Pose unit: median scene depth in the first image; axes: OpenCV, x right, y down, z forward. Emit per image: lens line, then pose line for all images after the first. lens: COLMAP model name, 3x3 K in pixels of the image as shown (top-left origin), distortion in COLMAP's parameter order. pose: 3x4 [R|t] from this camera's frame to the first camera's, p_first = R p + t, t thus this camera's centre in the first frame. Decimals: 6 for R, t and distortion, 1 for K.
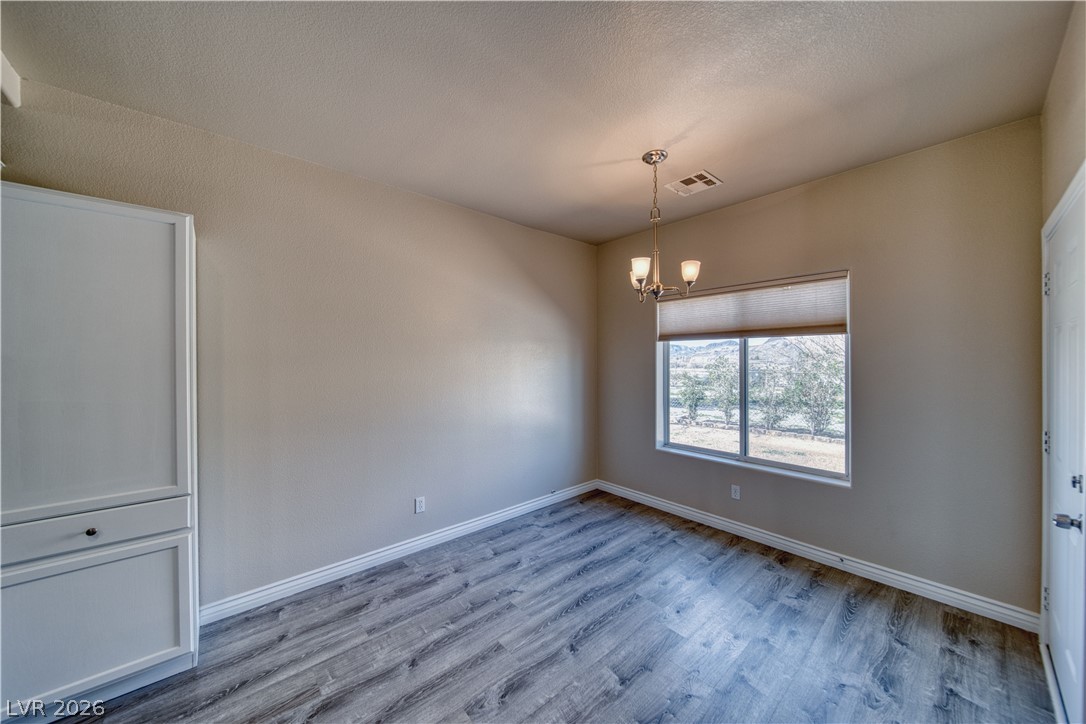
lens RADIAL K [[377.0, 0, 542.8], [0, 377.0, 359.9], [0, 0, 1]] dist [-0.000297, -0.001915]
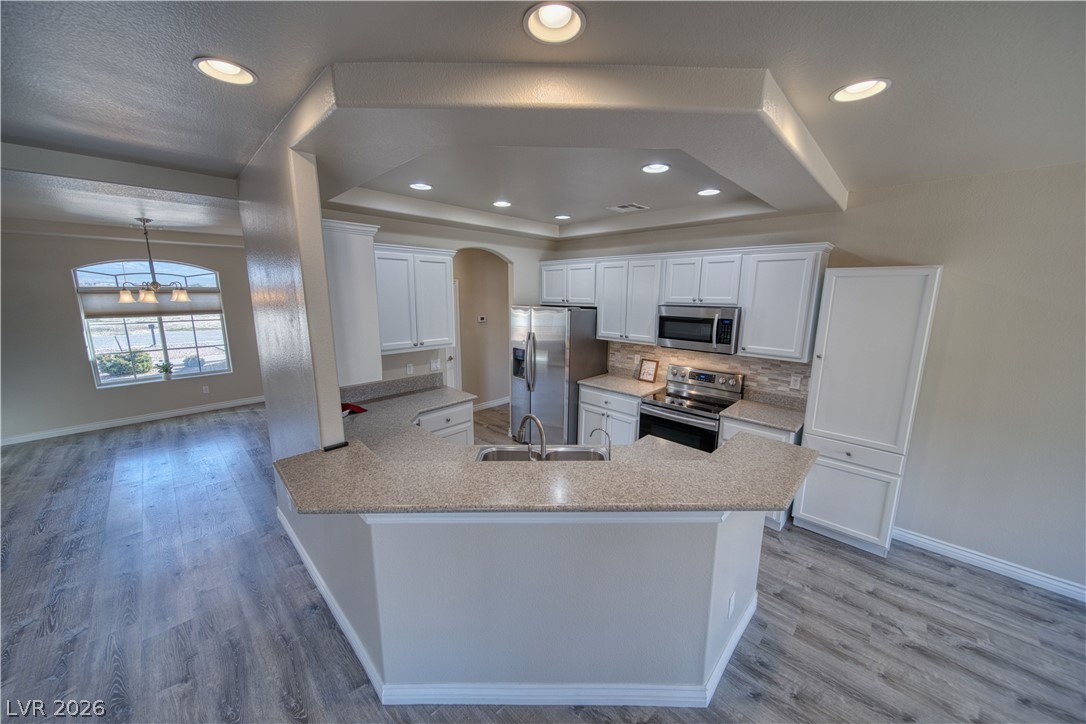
lens RADIAL K [[377.0, 0, 542.8], [0, 377.0, 359.9], [0, 0, 1]] dist [-0.000297, -0.001915]
pose [[0.080727, 0.188908, -0.978671, 0.337636], [-0.006912, 0.981958, 0.188972, -0.280162], [0.996712, -0.008491, 0.080577, -0.539688]]
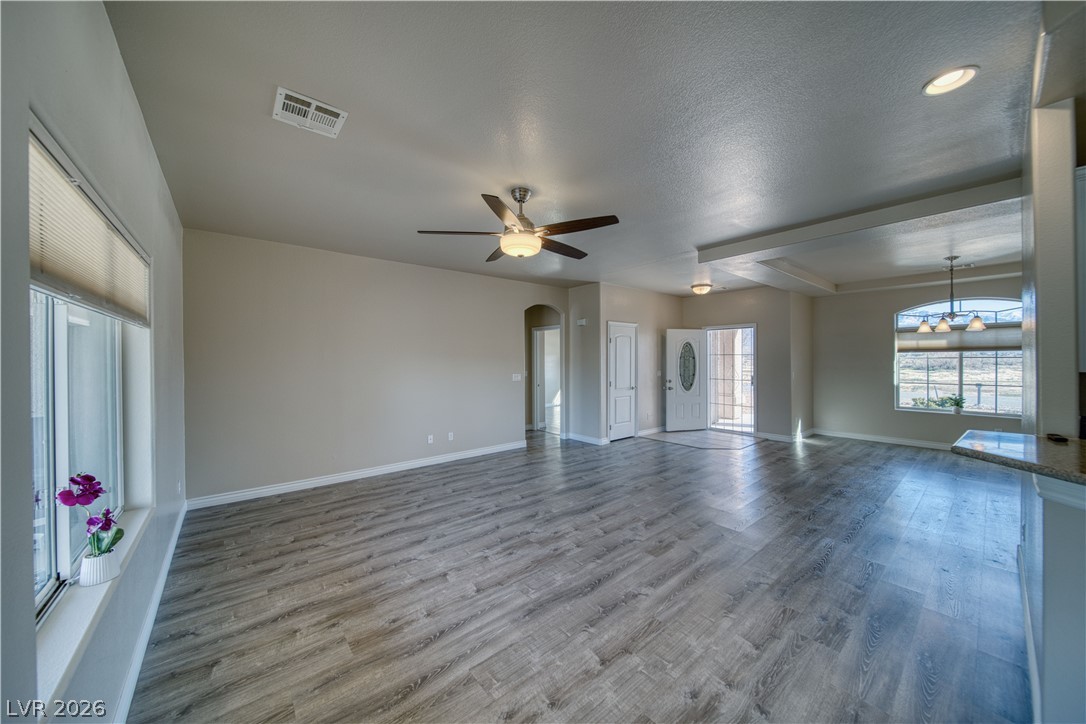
lens RADIAL K [[377.0, 0, 542.8], [0, 377.0, 359.9], [0, 0, 1]] dist [-0.000297, -0.001915]
pose [[-0.999501, 0.012070, 0.029200, 0.453077], [0.012140, 0.999924, 0.002244, -0.008089], [-0.029170, 0.002597, -0.999571, -0.125195]]
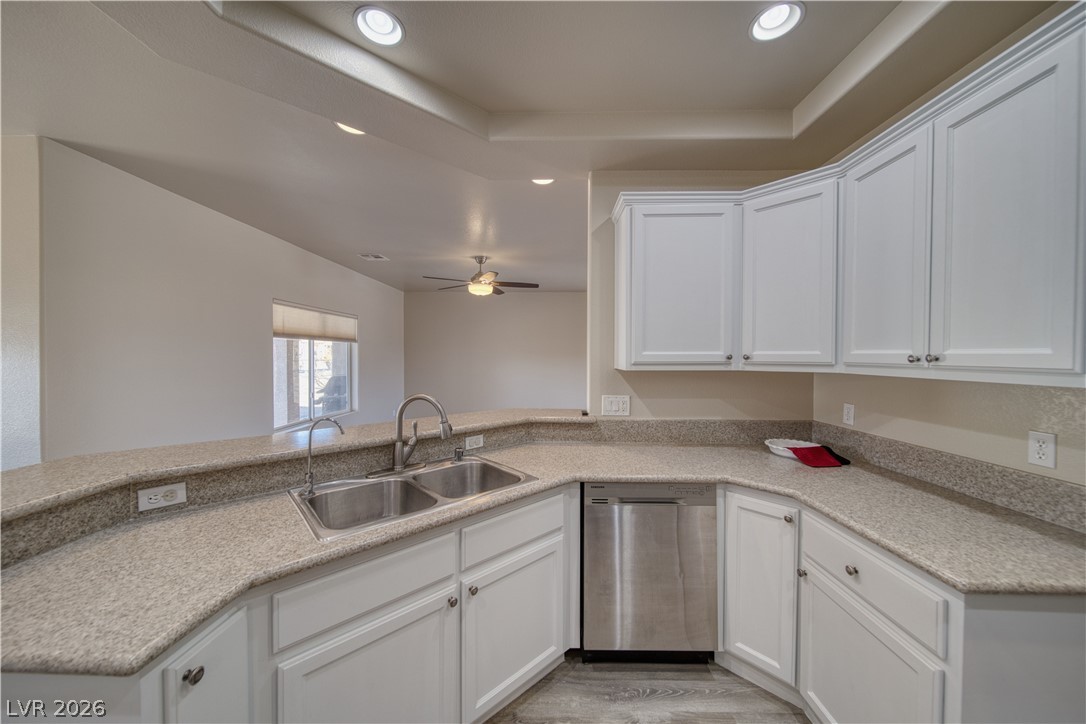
lens RADIAL K [[377.0, 0, 542.8], [0, 377.0, 359.9], [0, 0, 1]] dist [-0.000297, -0.001915]
pose [[-0.739409, -0.001578, 0.673255, -1.554122], [0.003597, 0.999974, 0.006294, 0.003349], [-0.673247, 0.007075, -0.739384, -0.002361]]
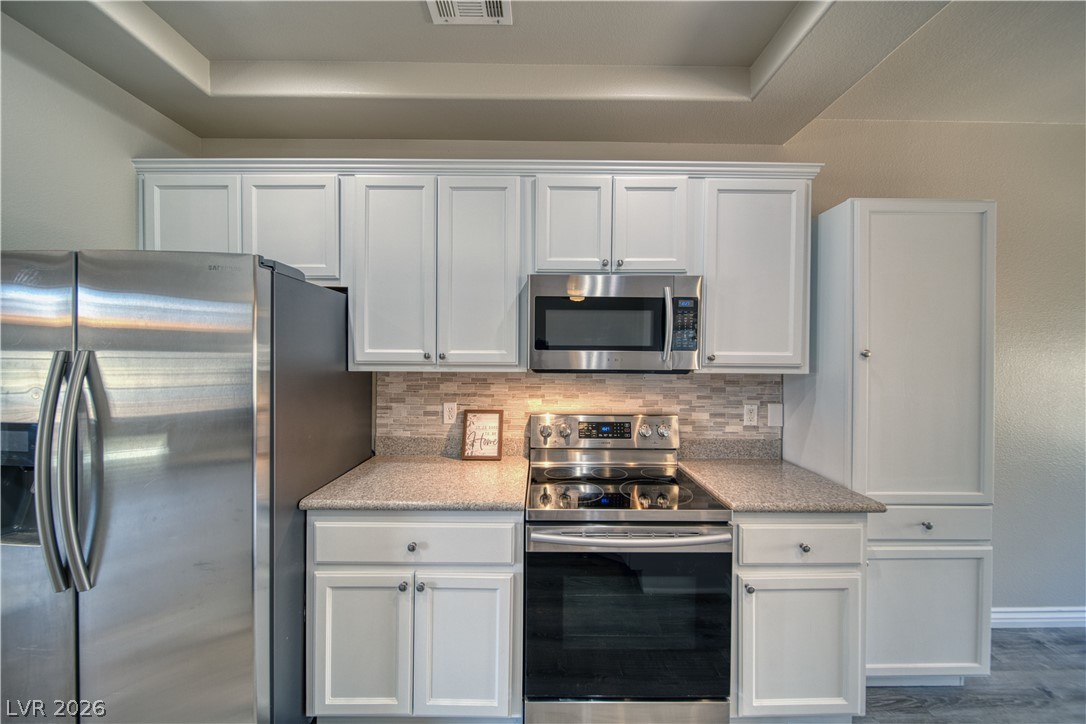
lens RADIAL K [[377.0, 0, 542.8], [0, 377.0, 359.9], [0, 0, 1]] dist [-0.000297, -0.001915]
pose [[0.756413, 0.017530, -0.653859, -1.094921], [-0.011384, 0.999842, 0.013637, 0.001761], [0.653995, -0.002871, 0.756493, -0.383365]]
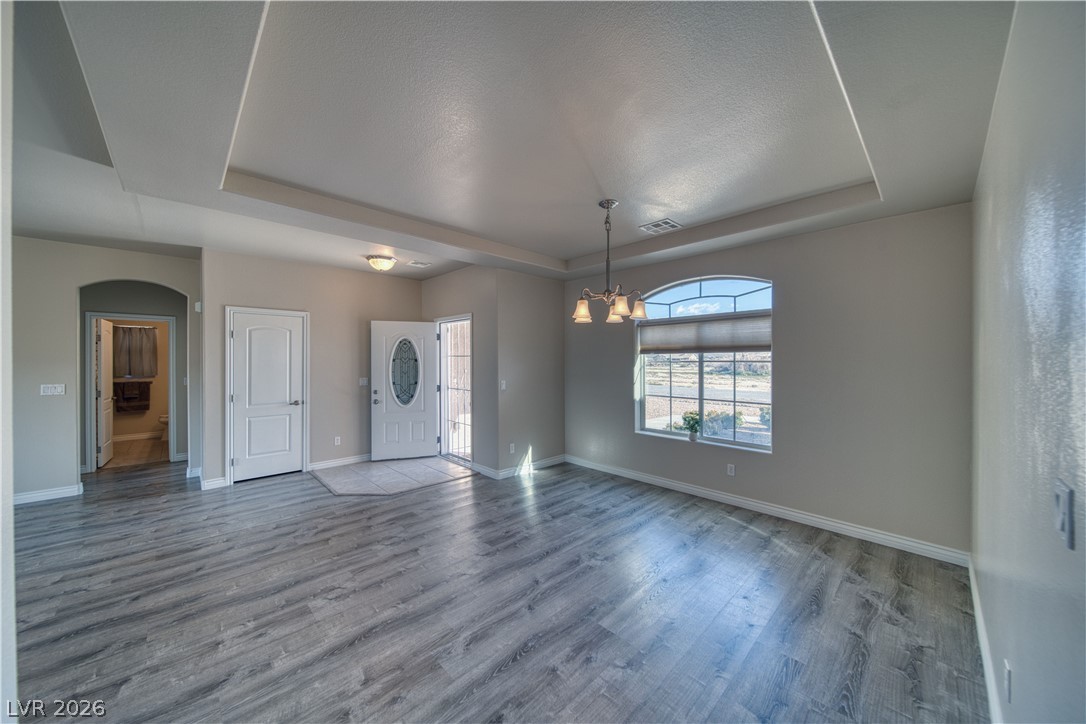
lens RADIAL K [[377.0, 0, 542.8], [0, 377.0, 359.9], [0, 0, 1]] dist [-0.000297, -0.001915]
pose [[-0.998944, 0.008591, -0.045144, -1.964750], [0.008578, 0.999963, 0.000485, 0.003960], [0.045146, 0.000097, -0.998980, -1.189721]]
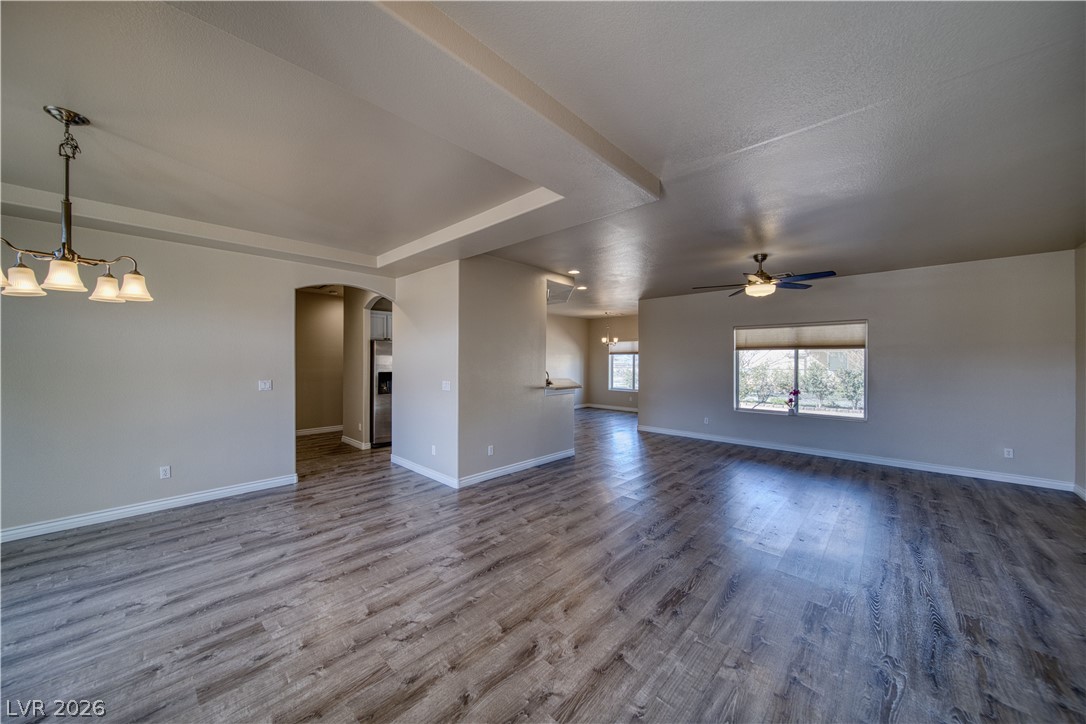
lens RADIAL K [[377.0, 0, 542.8], [0, 377.0, 359.9], [0, 0, 1]] dist [-0.000297, -0.001915]
pose [[0.994953, 0.012358, 0.099577, -1.085643], [-0.012337, 0.999924, -0.000820, -0.000902], [-0.099580, -0.000412, 0.995029, -4.028252]]
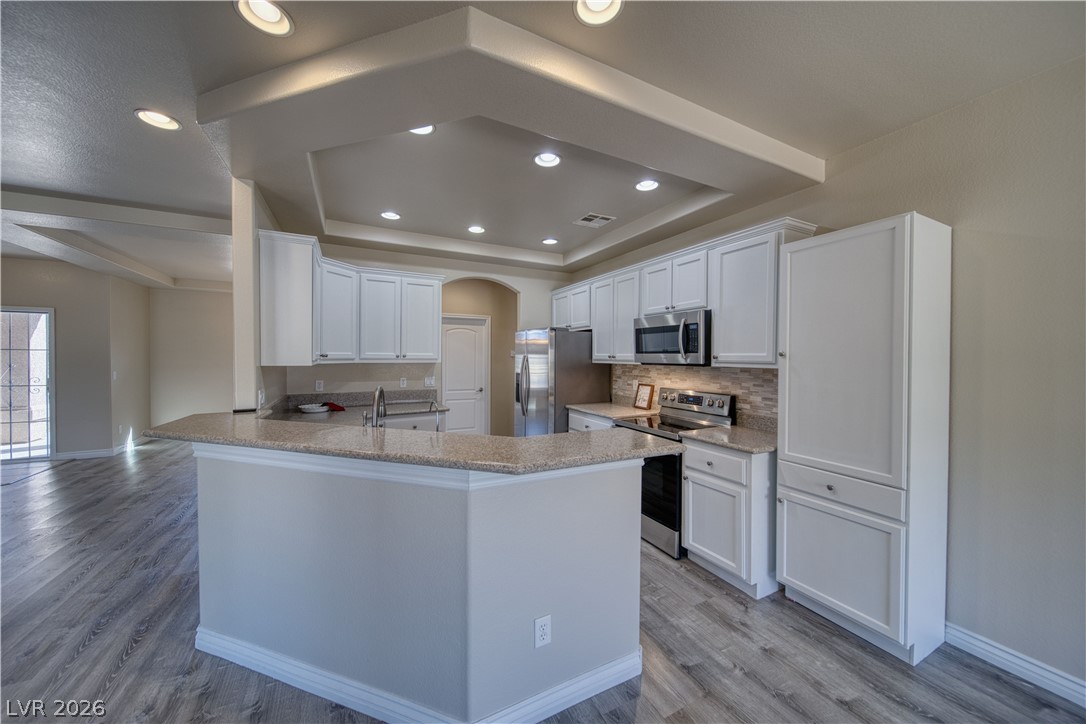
lens RADIAL K [[377.0, 0, 542.8], [0, 377.0, 359.9], [0, 0, 1]] dist [-0.000297, -0.001915]
pose [[-0.243125, 0.016095, -0.969861, 0.258761], [-0.002238, 0.999850, 0.017153, -0.008879], [0.969992, 0.006341, -0.243052, 0.277233]]
